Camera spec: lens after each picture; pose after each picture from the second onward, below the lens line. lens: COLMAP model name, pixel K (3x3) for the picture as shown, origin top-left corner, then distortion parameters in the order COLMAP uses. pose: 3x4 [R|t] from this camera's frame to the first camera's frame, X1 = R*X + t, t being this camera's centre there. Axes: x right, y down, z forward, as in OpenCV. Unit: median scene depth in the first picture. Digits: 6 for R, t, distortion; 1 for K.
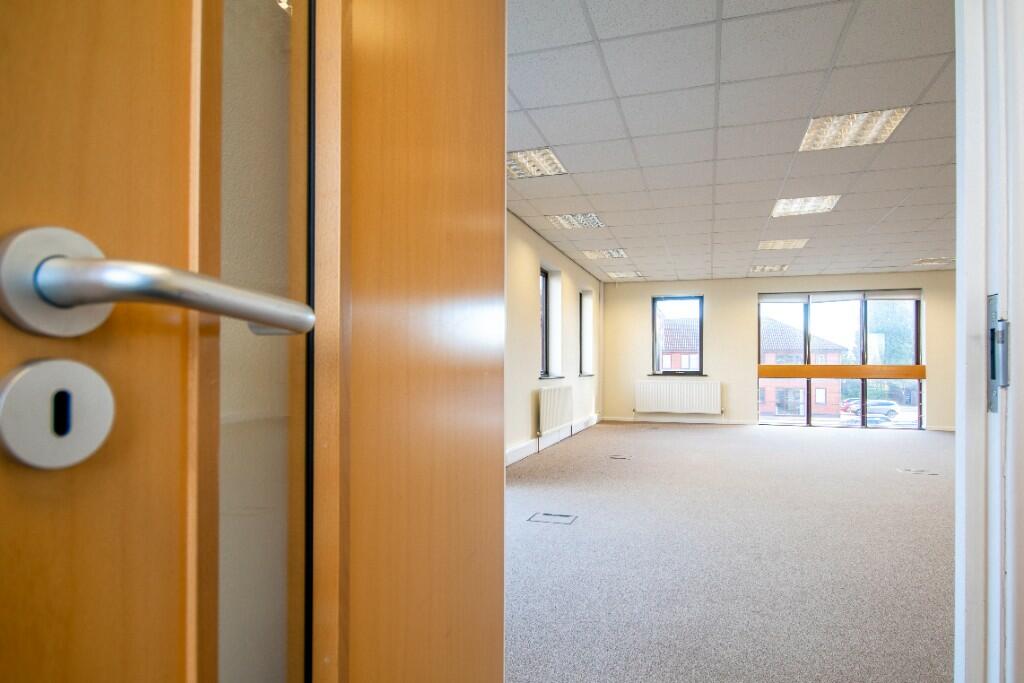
lens RADIAL K [[543.5, 0, 543.3], [0, 543.5, 358.6], [0, 0, 1]] dist [0.007524, -0.005921]
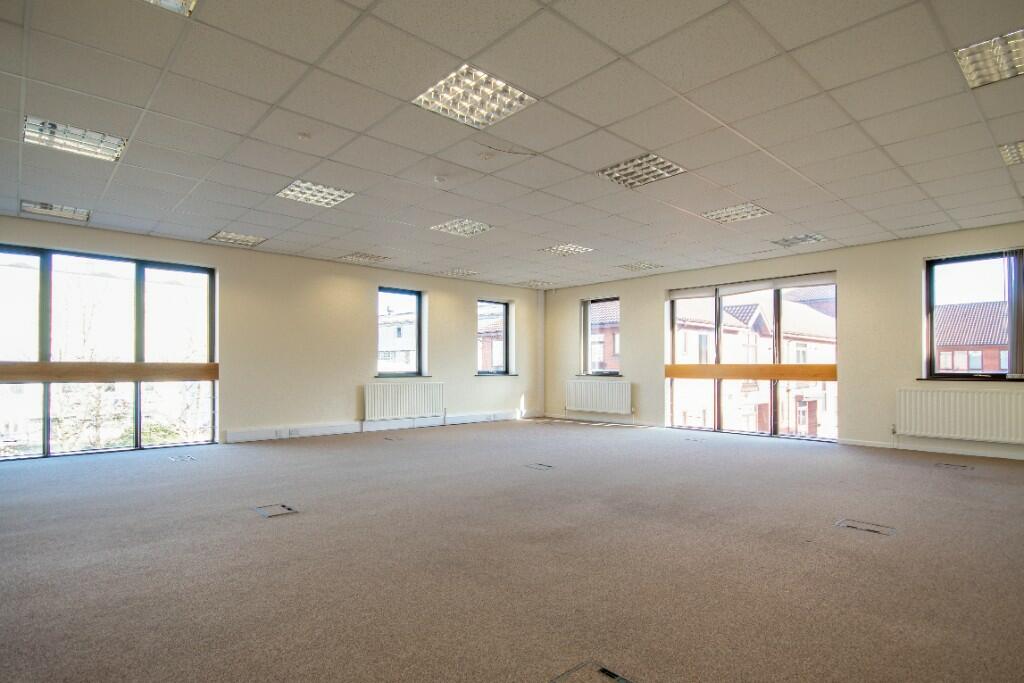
lens RADIAL K [[543.5, 0, 498.3], [0, 543.5, 370.5], [0, 0, 1]] dist [0.007524, -0.005921]
pose [[0.847844, -0.001860, -0.530242, 0.653097], [0.011184, 0.999834, 0.014376, 0.004048], [0.530128, -0.018119, 0.847724, 0.033444]]
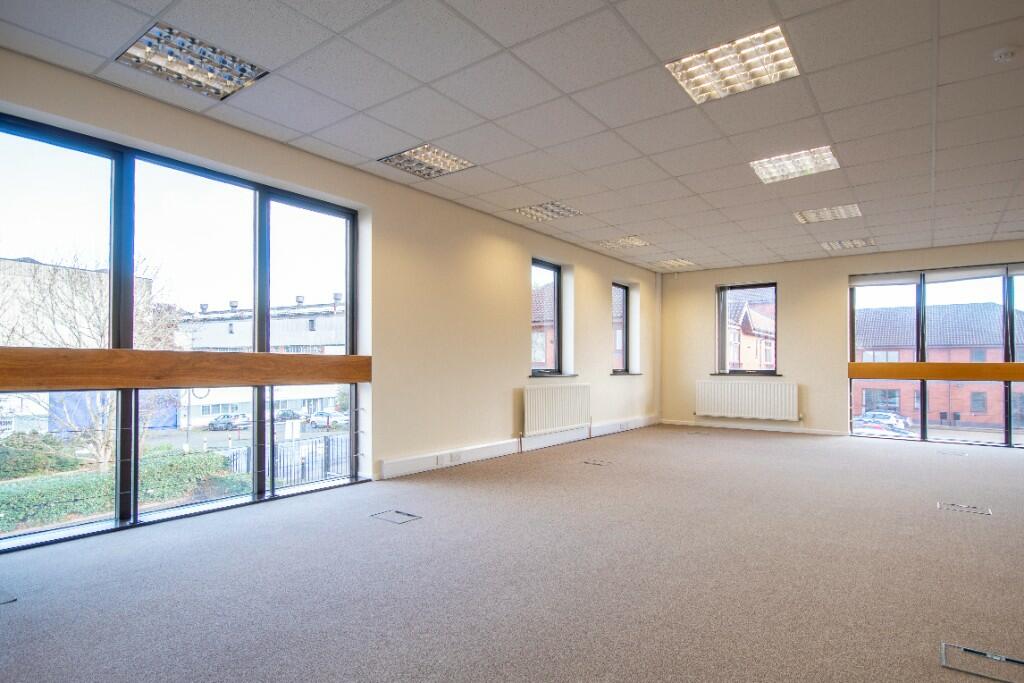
lens RADIAL K [[543.5, 0, 508.4], [0, 543.5, 355.1], [0, 0, 1]] dist [0.007524, -0.005921]
pose [[0.932718, -0.005558, -0.360564, 0.213918], [0.003690, 0.999976, -0.005870, 0.002749], [0.360588, 0.004144, 0.932716, 0.057301]]
